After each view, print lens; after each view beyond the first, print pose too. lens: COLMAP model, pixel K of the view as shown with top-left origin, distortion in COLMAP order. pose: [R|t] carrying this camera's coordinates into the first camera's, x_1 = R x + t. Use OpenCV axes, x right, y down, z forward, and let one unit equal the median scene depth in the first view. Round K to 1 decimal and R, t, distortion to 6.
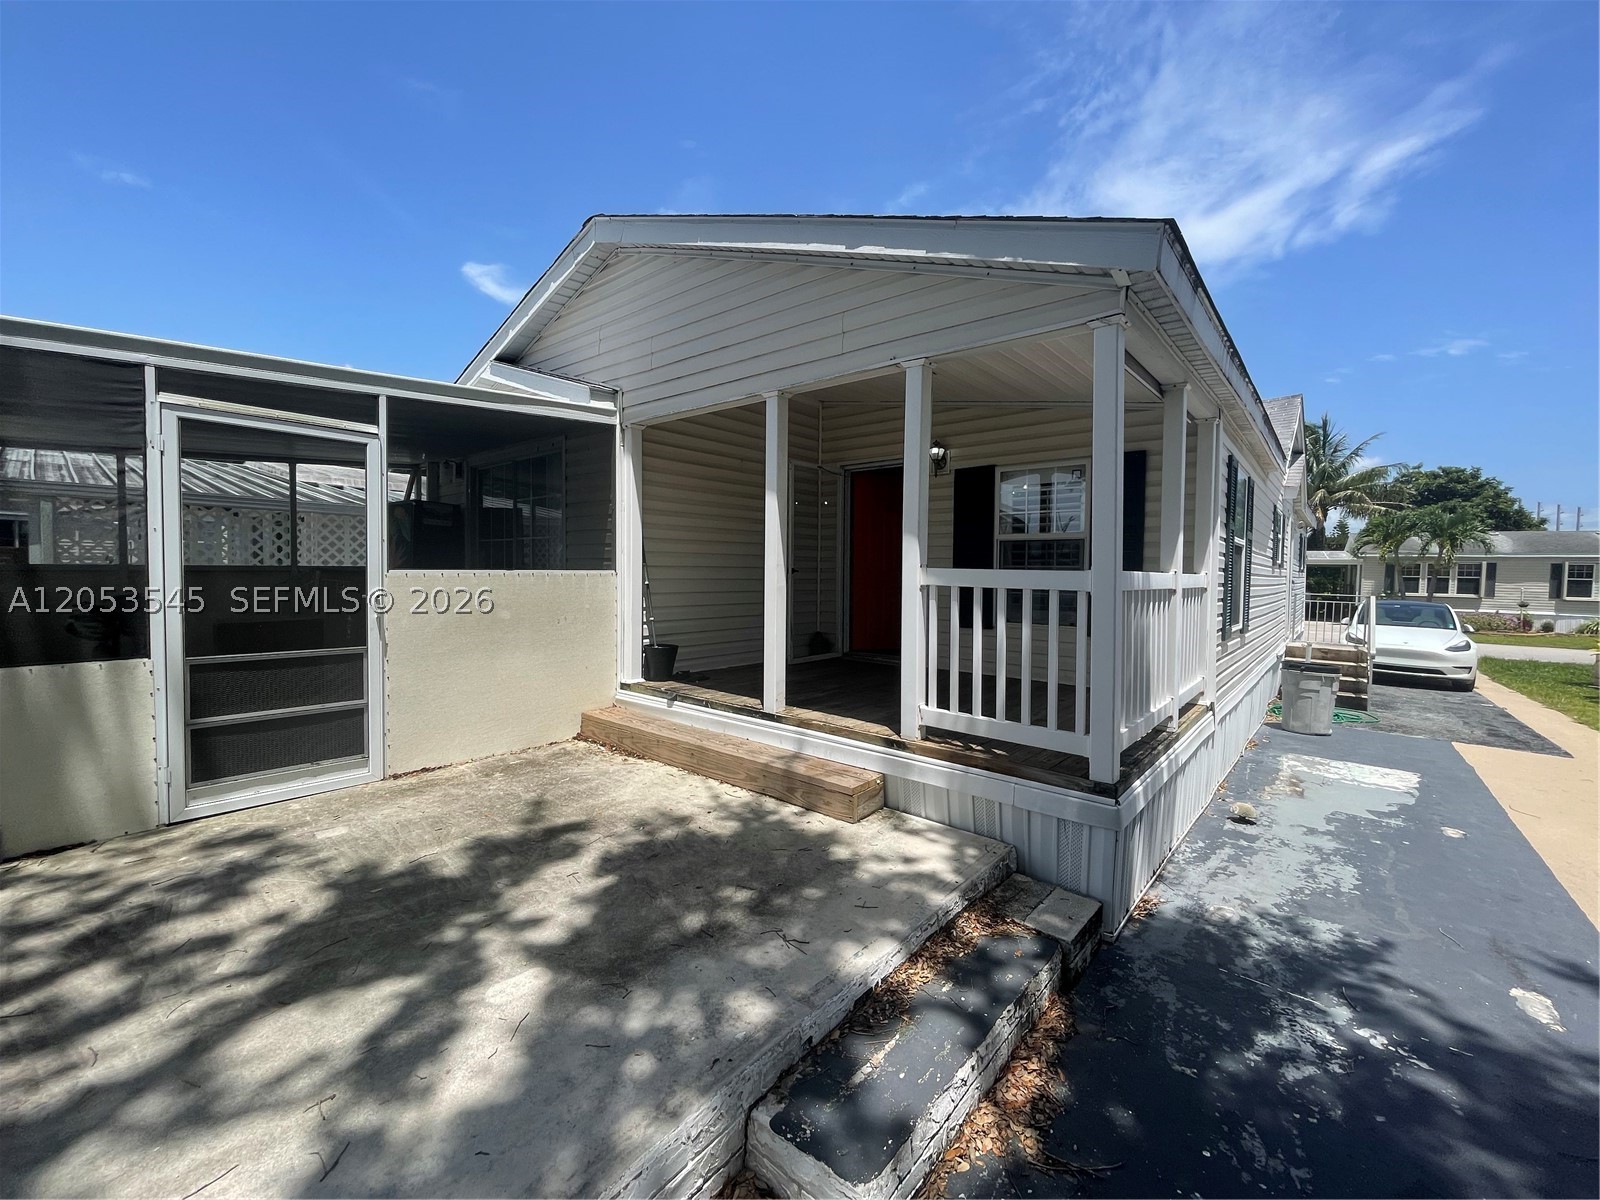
lens RADIAL K [[653.3, 0, 799.2], [0, 653.3, 594.6], [0, 0, 1]] dist [0.002305, 0.002217]
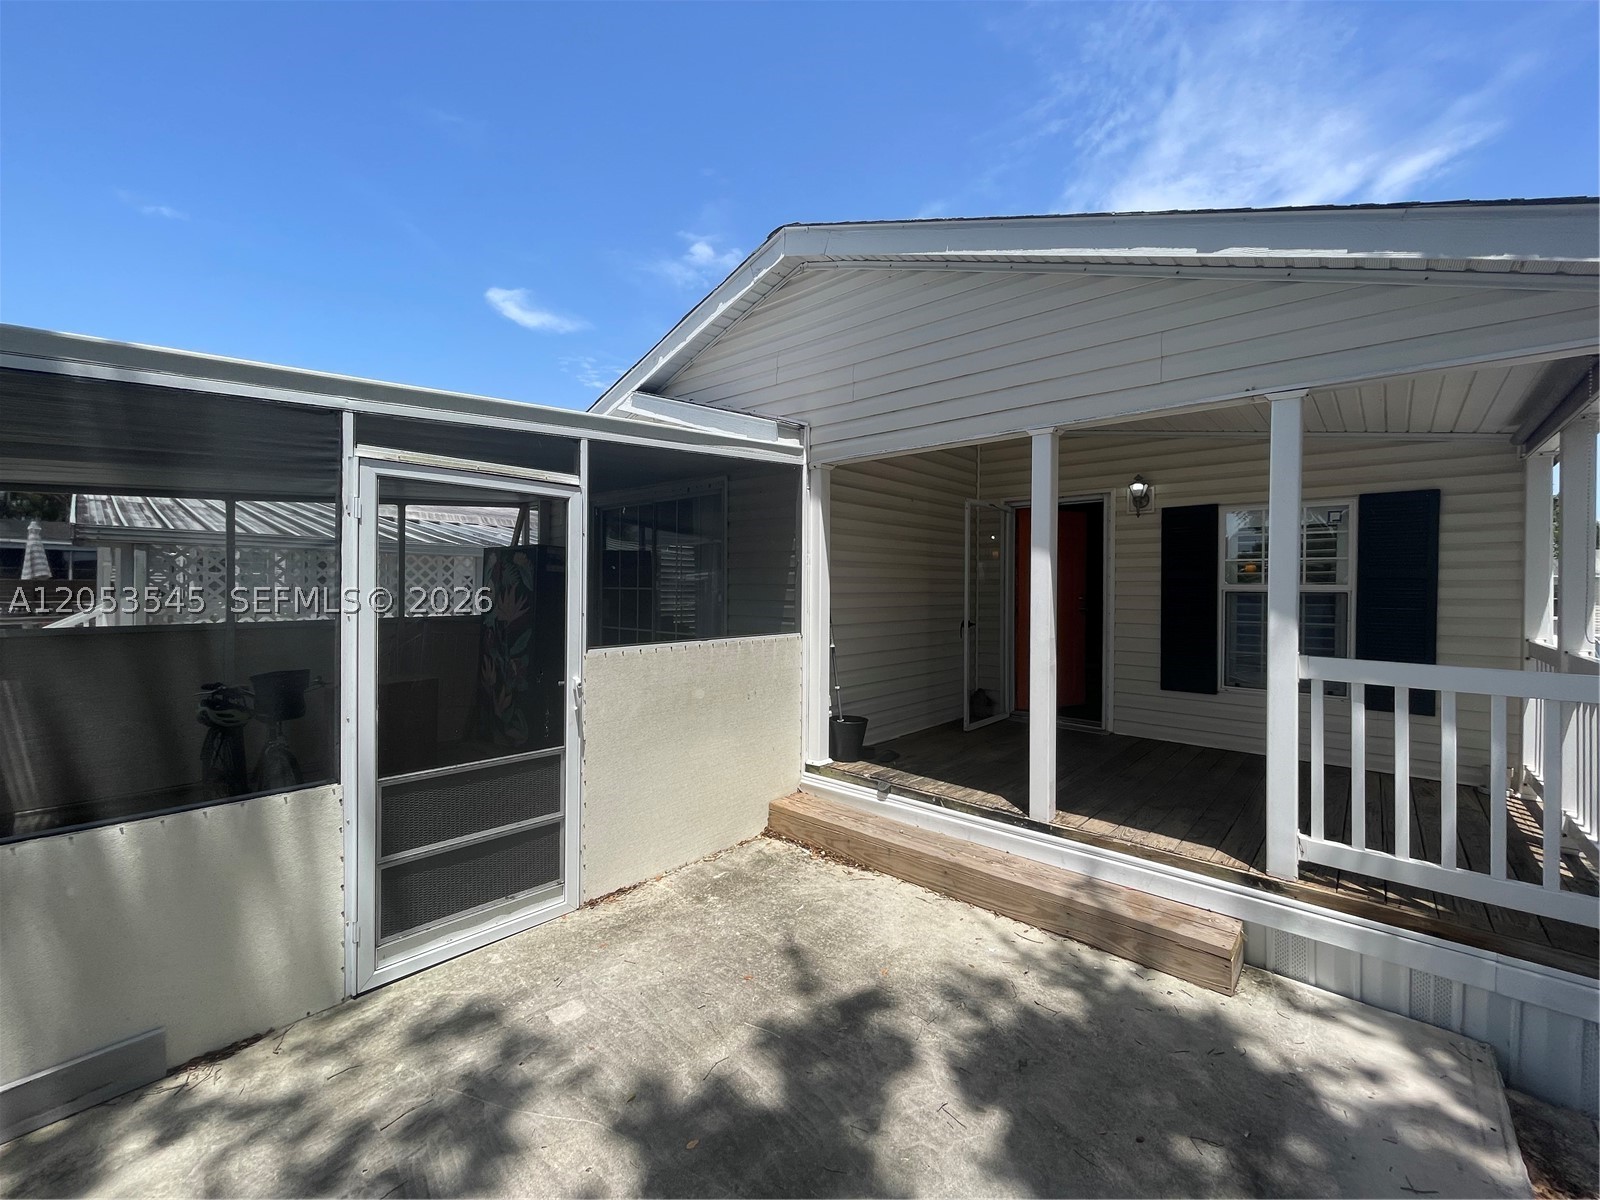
lens RADIAL K [[653.3, 0, 797.7], [0, 653.3, 593.2], [0, 0, 1]] dist [0.002305, 0.002217]
pose [[0.999761, -0.004171, -0.021466, -0.348184], [0.003573, 0.999607, -0.027806, -0.085563], [0.021573, 0.027723, 0.999383, 0.184906]]
